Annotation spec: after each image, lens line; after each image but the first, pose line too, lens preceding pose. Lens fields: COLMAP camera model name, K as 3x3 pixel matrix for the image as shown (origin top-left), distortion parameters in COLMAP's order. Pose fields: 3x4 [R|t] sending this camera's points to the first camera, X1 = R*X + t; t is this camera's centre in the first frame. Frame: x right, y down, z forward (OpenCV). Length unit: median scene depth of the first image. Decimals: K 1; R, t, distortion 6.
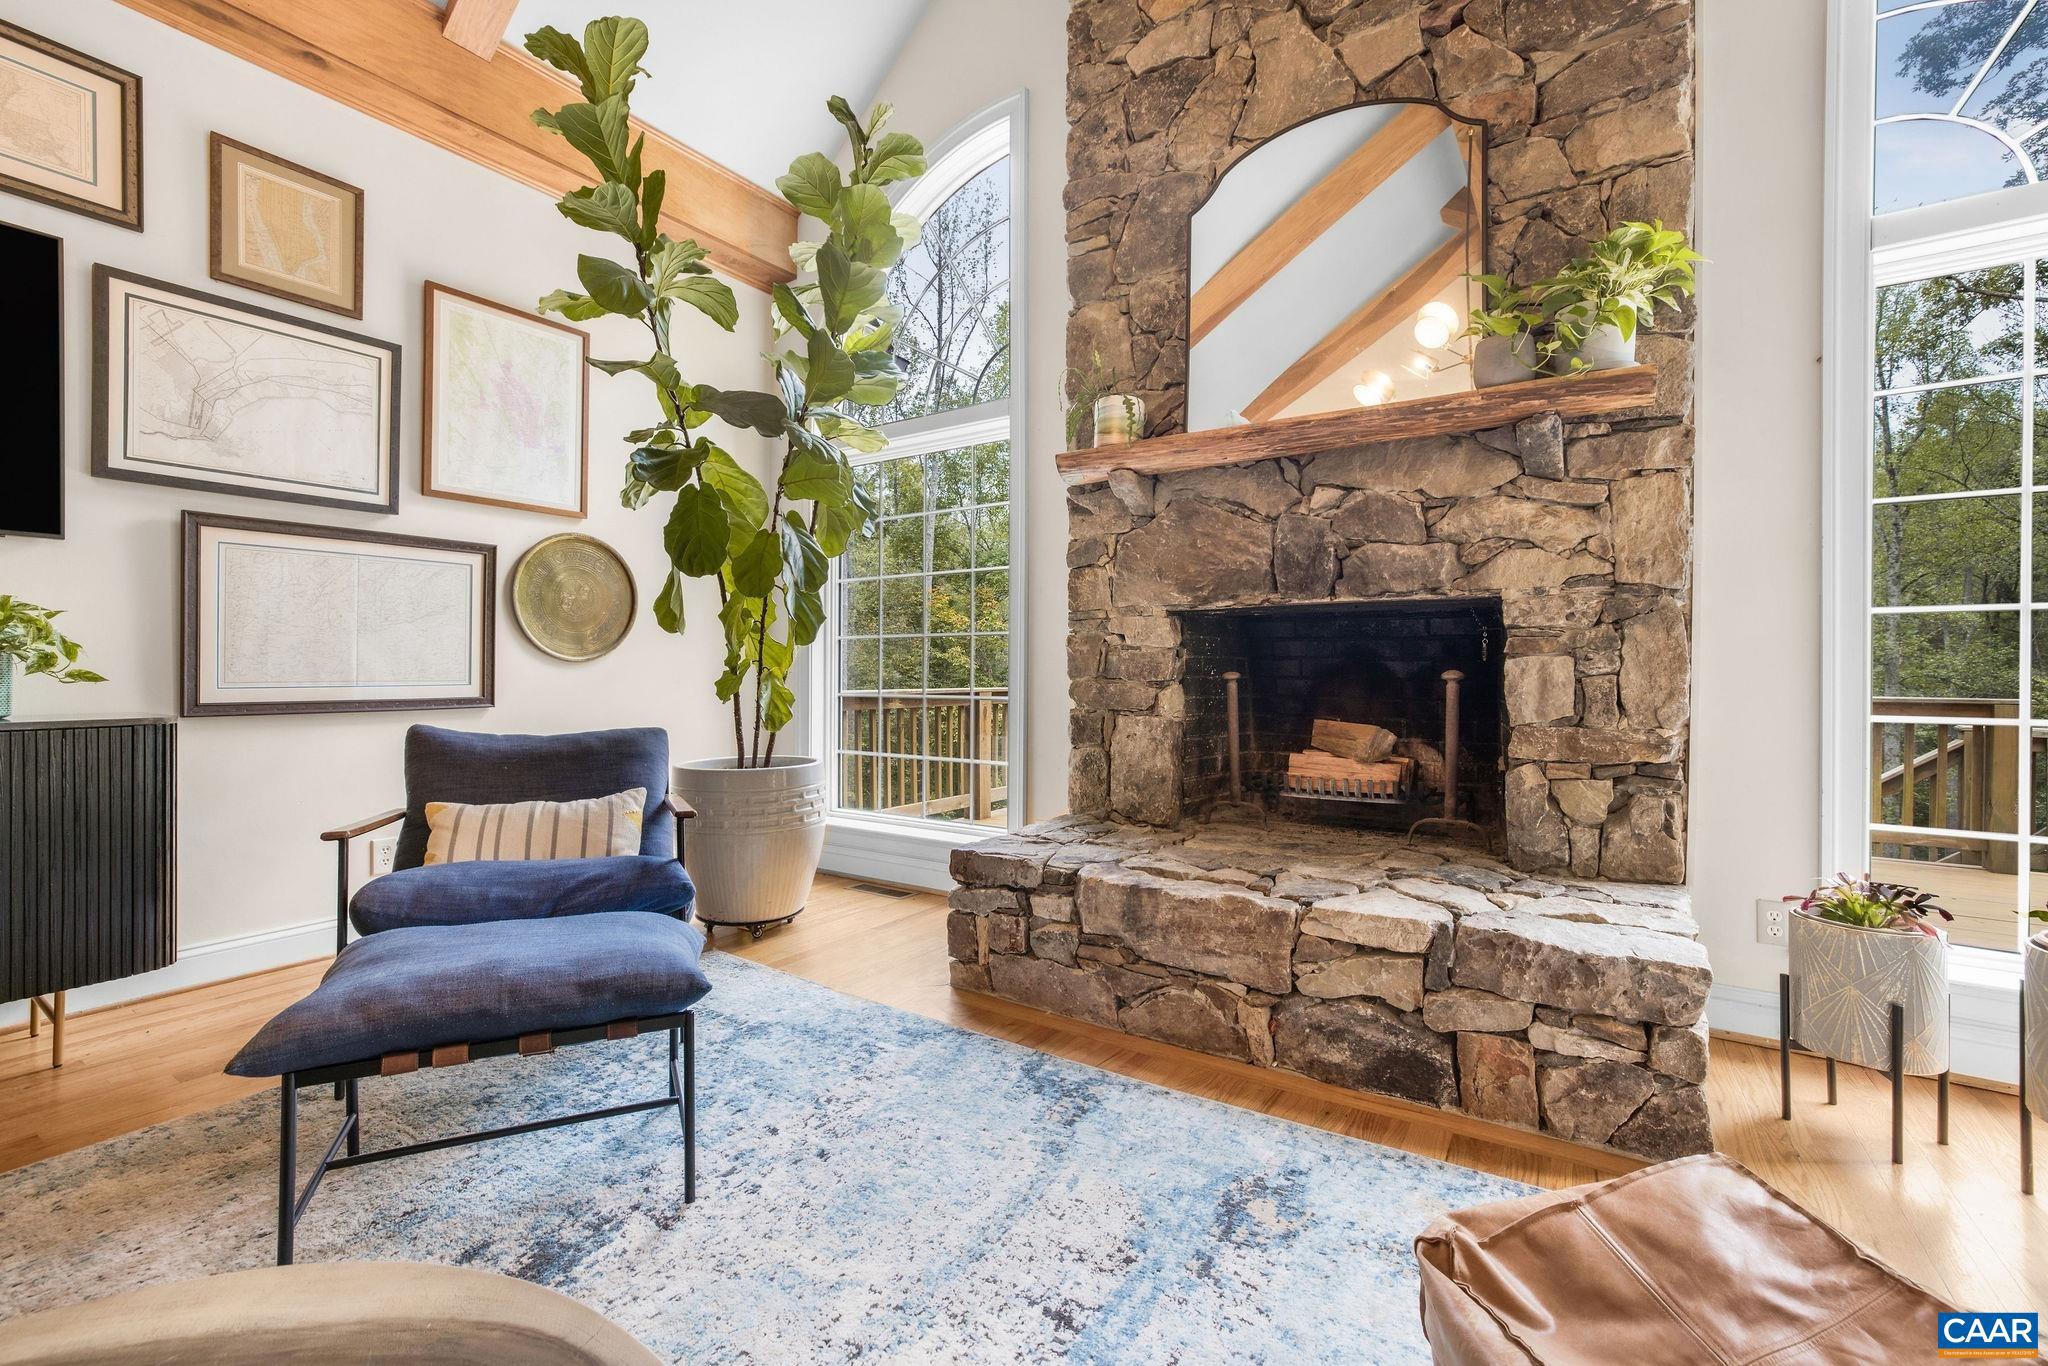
lens RADIAL K [[870.7, 0, 1022.9], [0, 870.7, 662.2], [0, 0, 1]] dist [-0.009199, 0.000747]
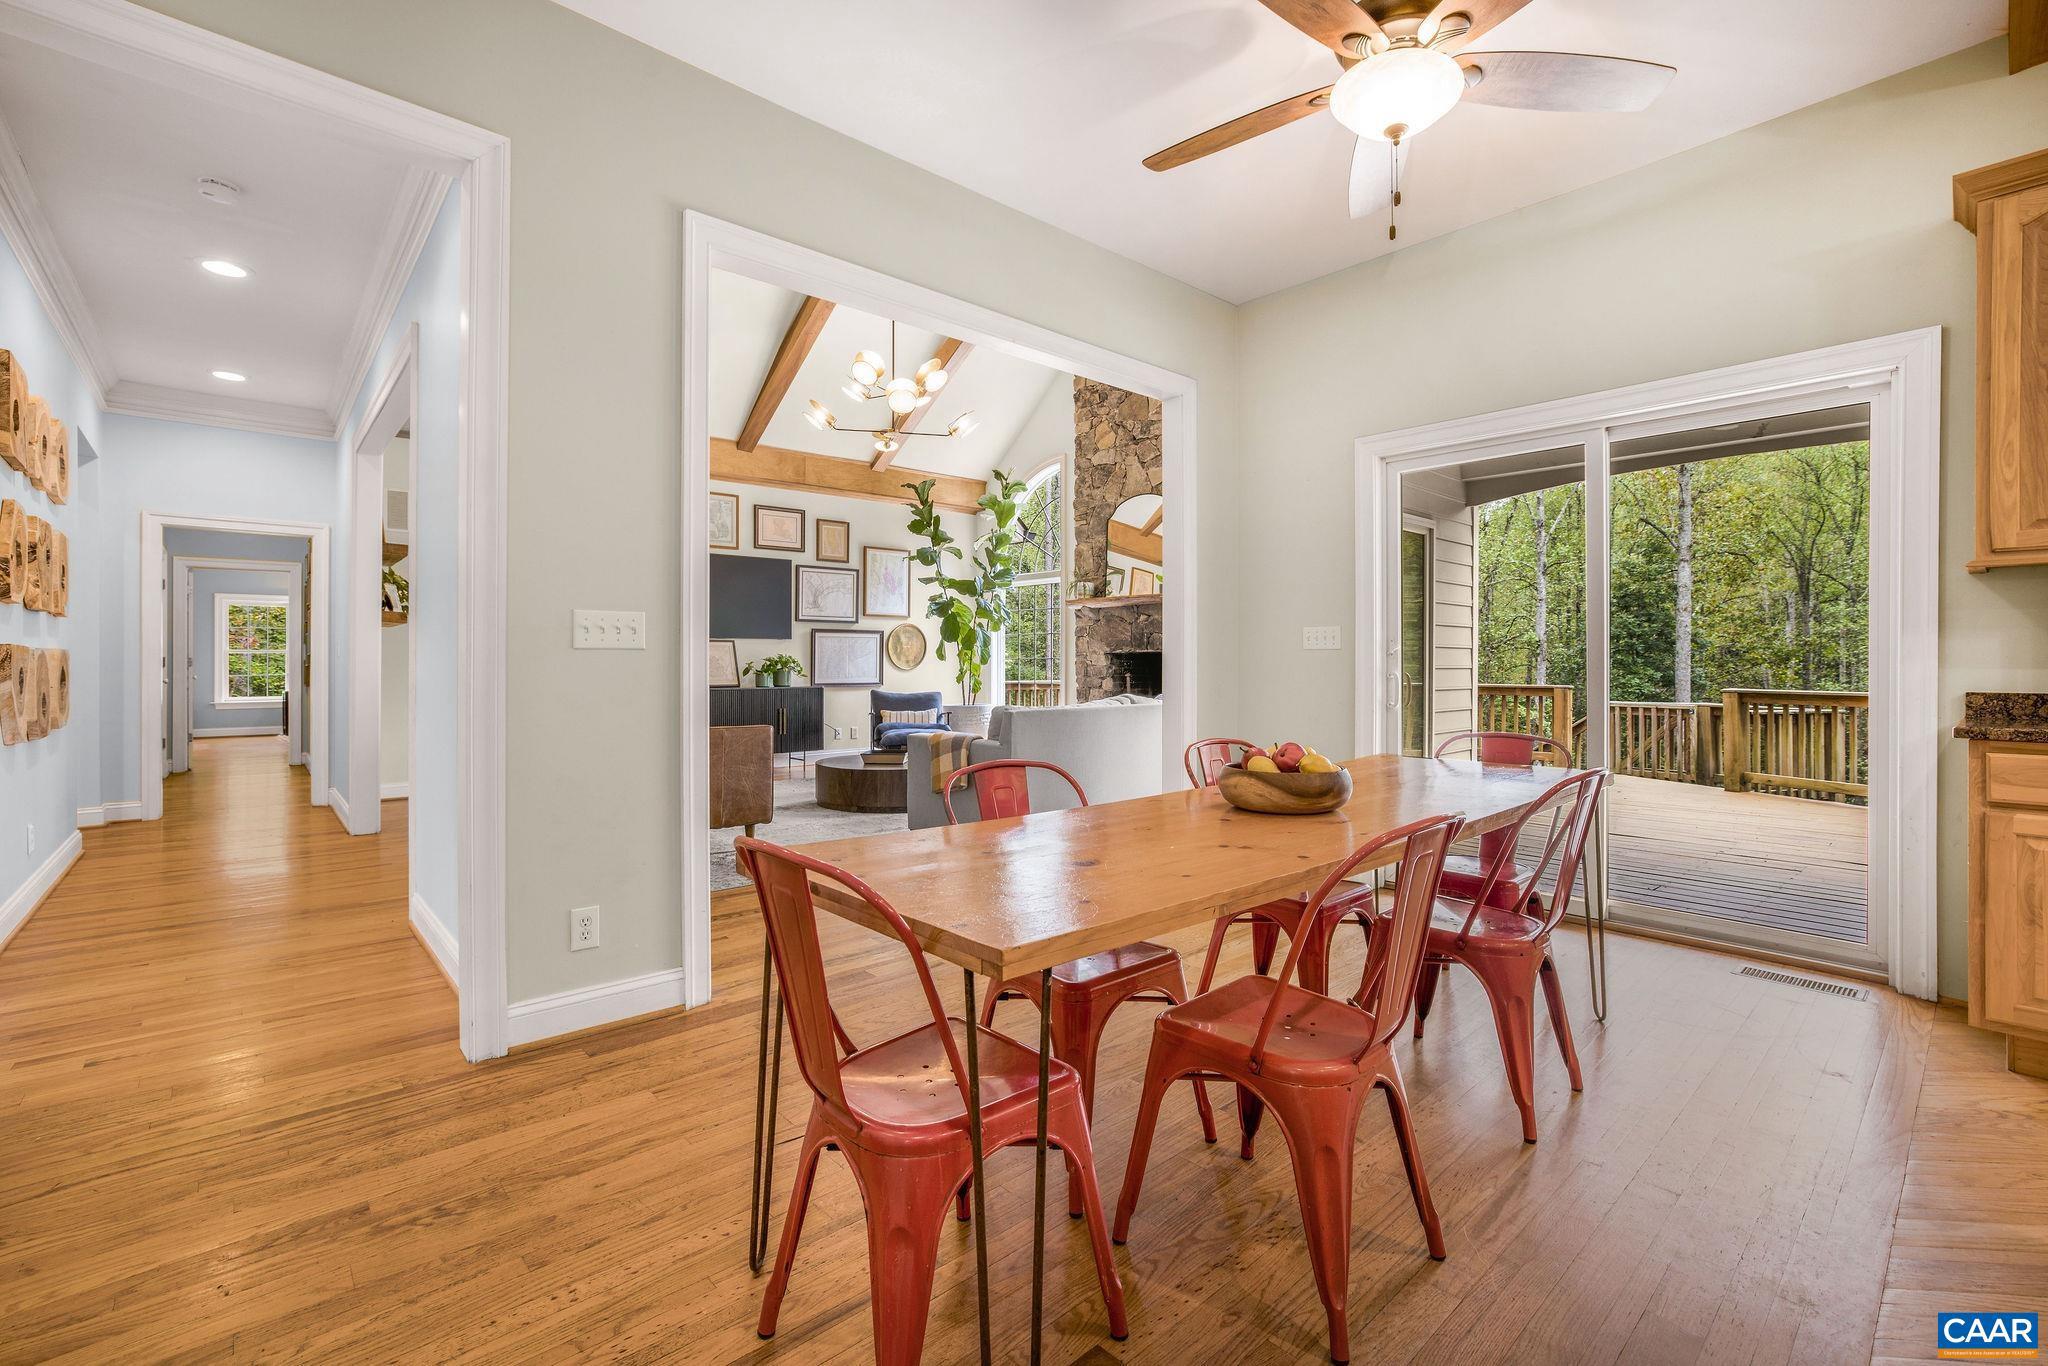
lens RADIAL K [[870.7, 0, 1036.2], [0, 870.7, 667.2], [0, 0, 1]] dist [-0.009199, 0.000747]
pose [[0.974069, -0.002232, -0.226241, 0.615512], [0.003797, 0.999972, 0.006481, -0.031058], [0.226220, -0.007172, 0.974050, -1.925155]]
